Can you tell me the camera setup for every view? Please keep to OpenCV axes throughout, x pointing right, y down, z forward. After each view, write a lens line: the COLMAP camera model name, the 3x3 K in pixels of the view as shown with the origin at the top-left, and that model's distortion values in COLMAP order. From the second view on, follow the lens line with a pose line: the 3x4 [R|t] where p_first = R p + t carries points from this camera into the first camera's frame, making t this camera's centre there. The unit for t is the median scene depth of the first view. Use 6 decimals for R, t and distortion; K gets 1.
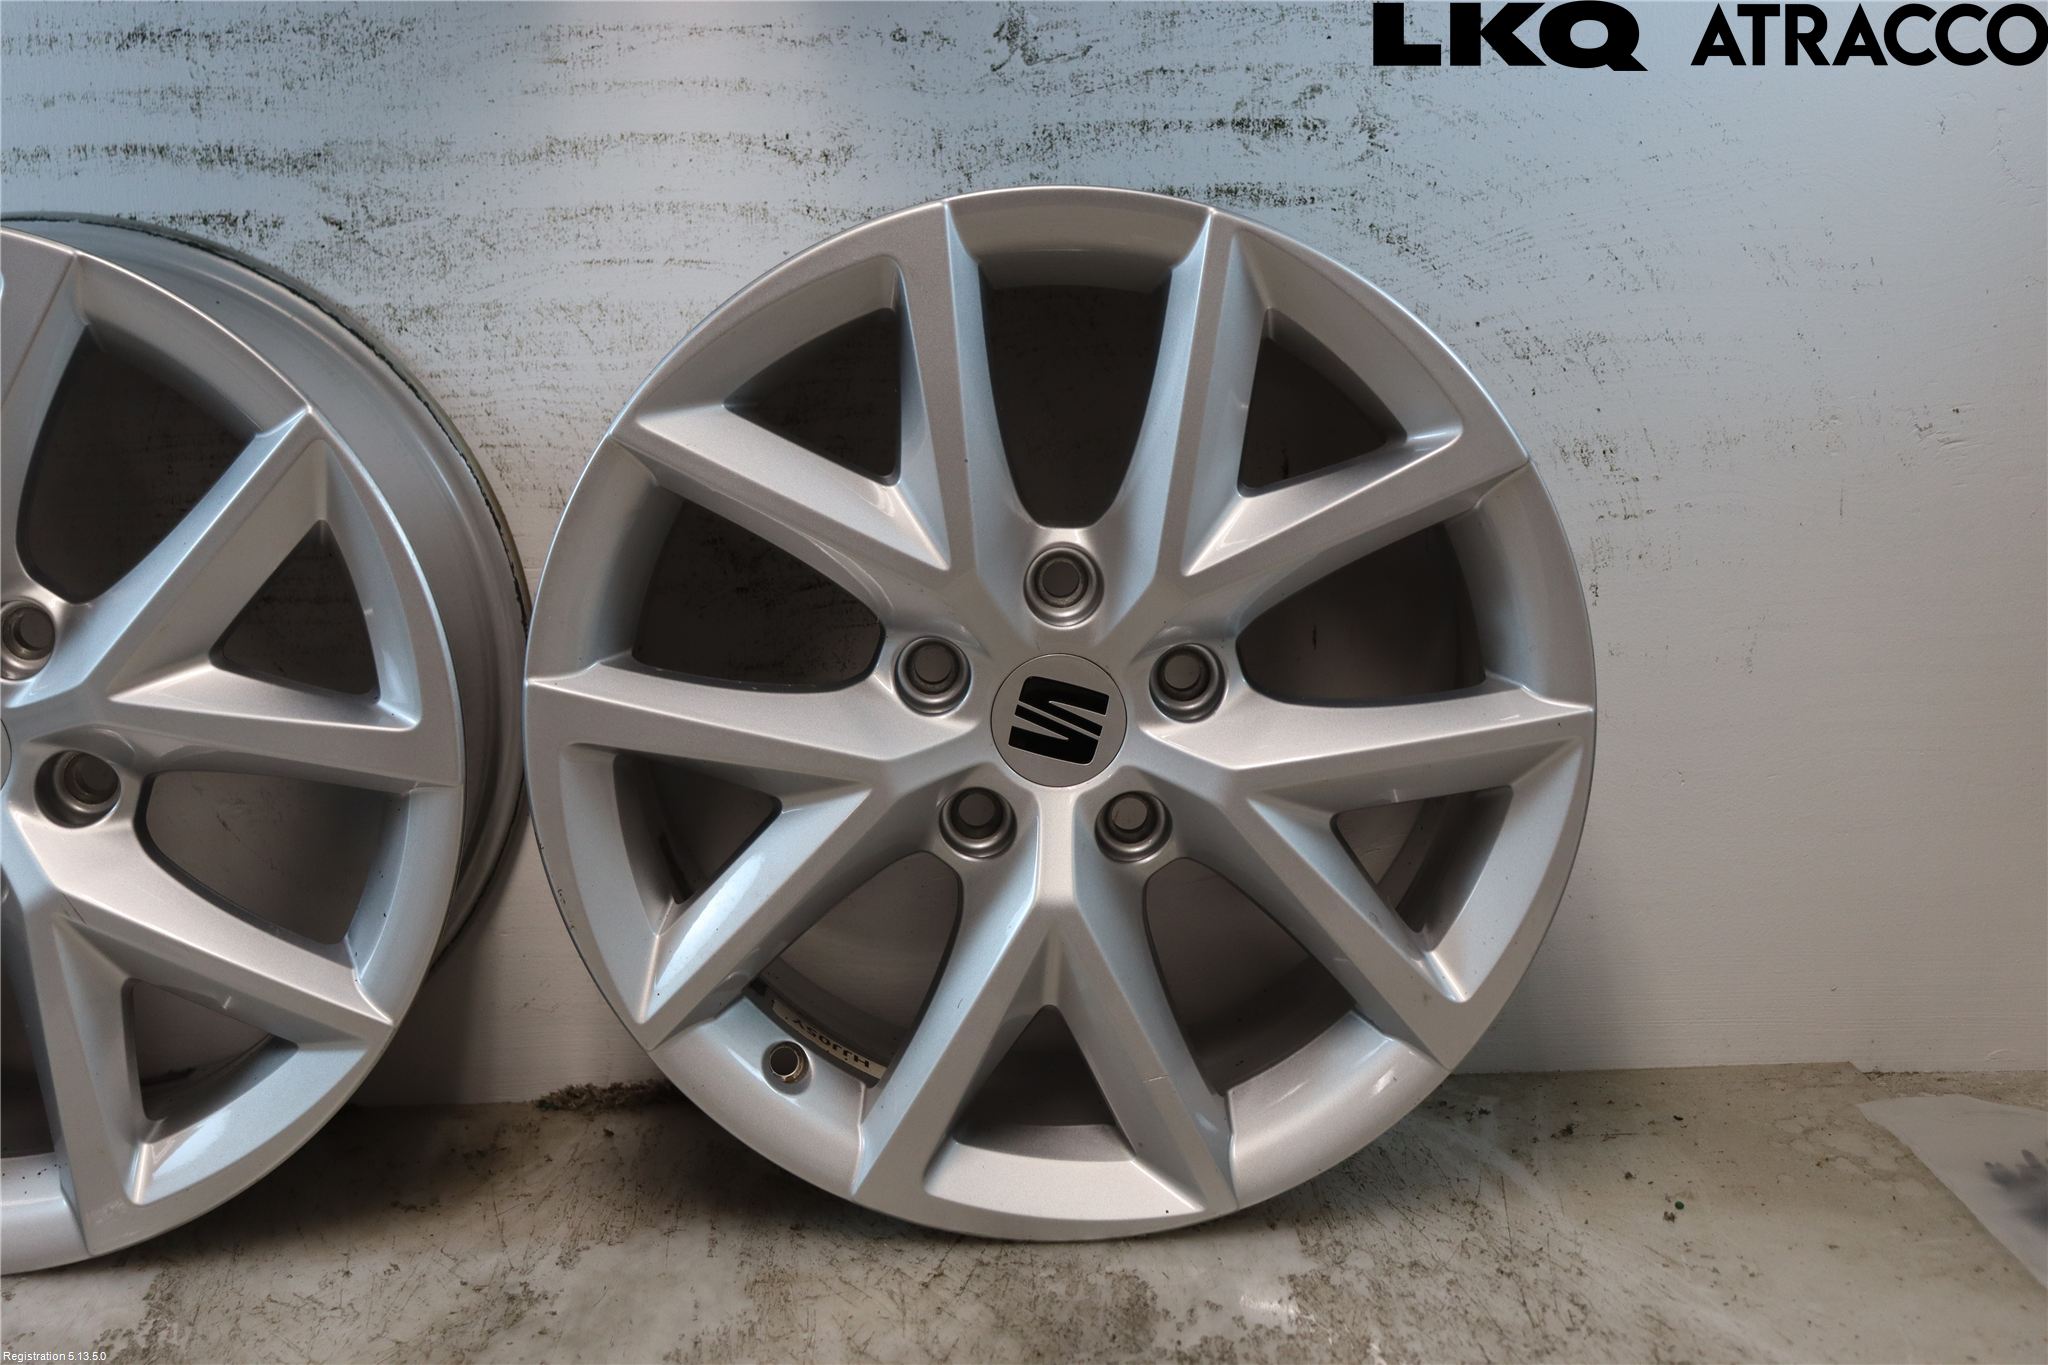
lens RADIAL K [[2796.6, 0, 1018.0], [0, 2796.6, 690.8], [0, 0, 1]] dist [-0.011198, 0.326777]
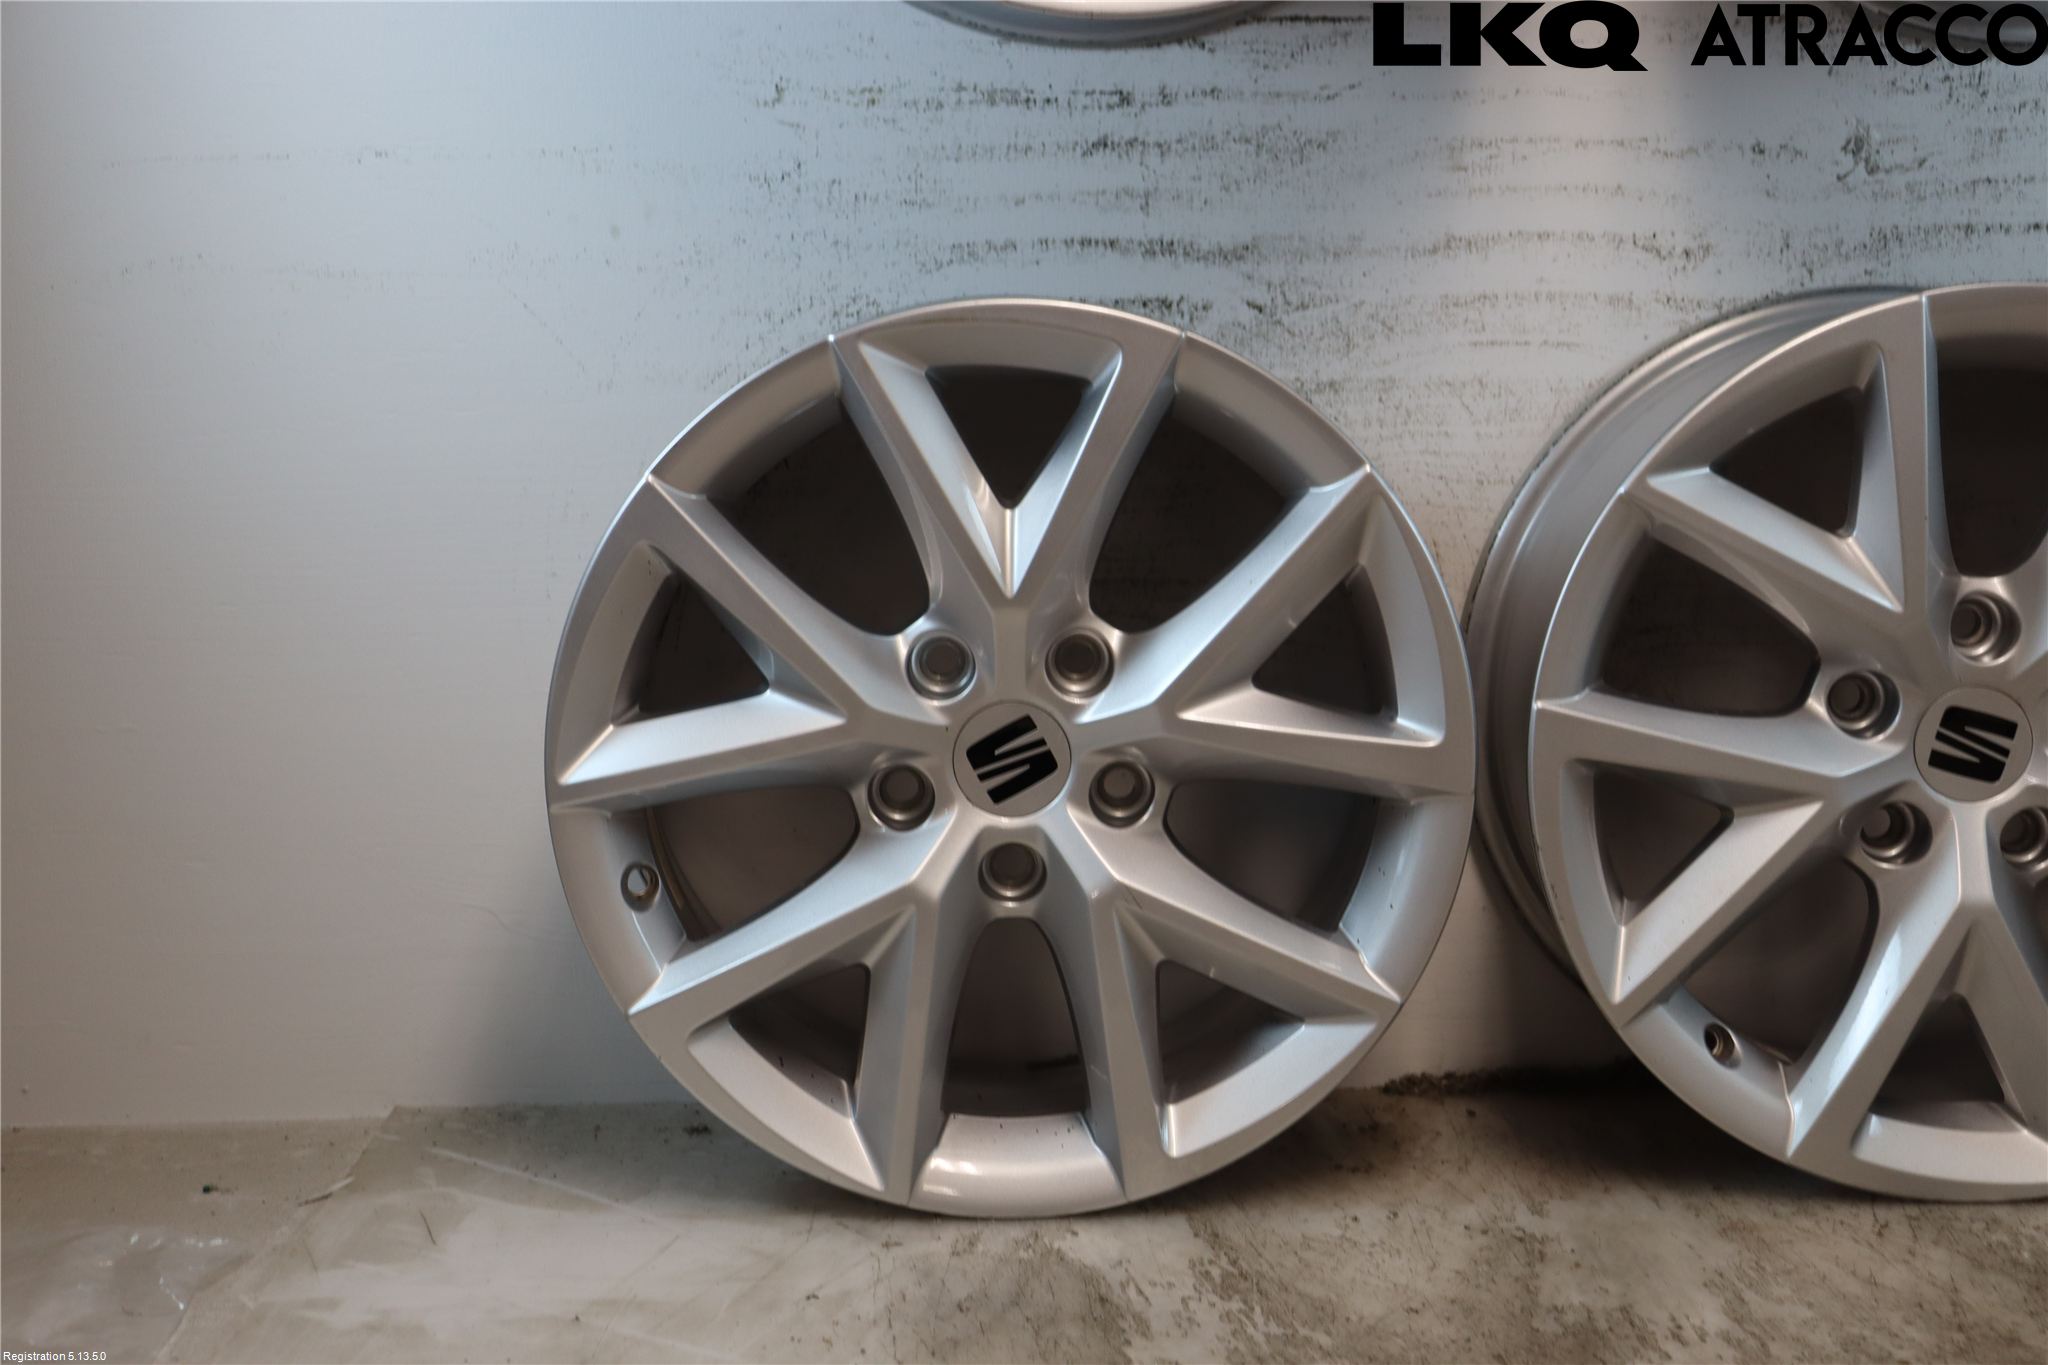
lens RADIAL K [[2796.6, 0, 1018.0], [0, 2796.6, 690.8], [0, 0, 1]] dist [-0.011198, 0.326777]
pose [[0.999901, 0.012063, 0.007300, -0.349376], [-0.011833, 0.999454, -0.030861, 0.025976], [-0.007668, 0.030771, 0.999497, -0.135524]]
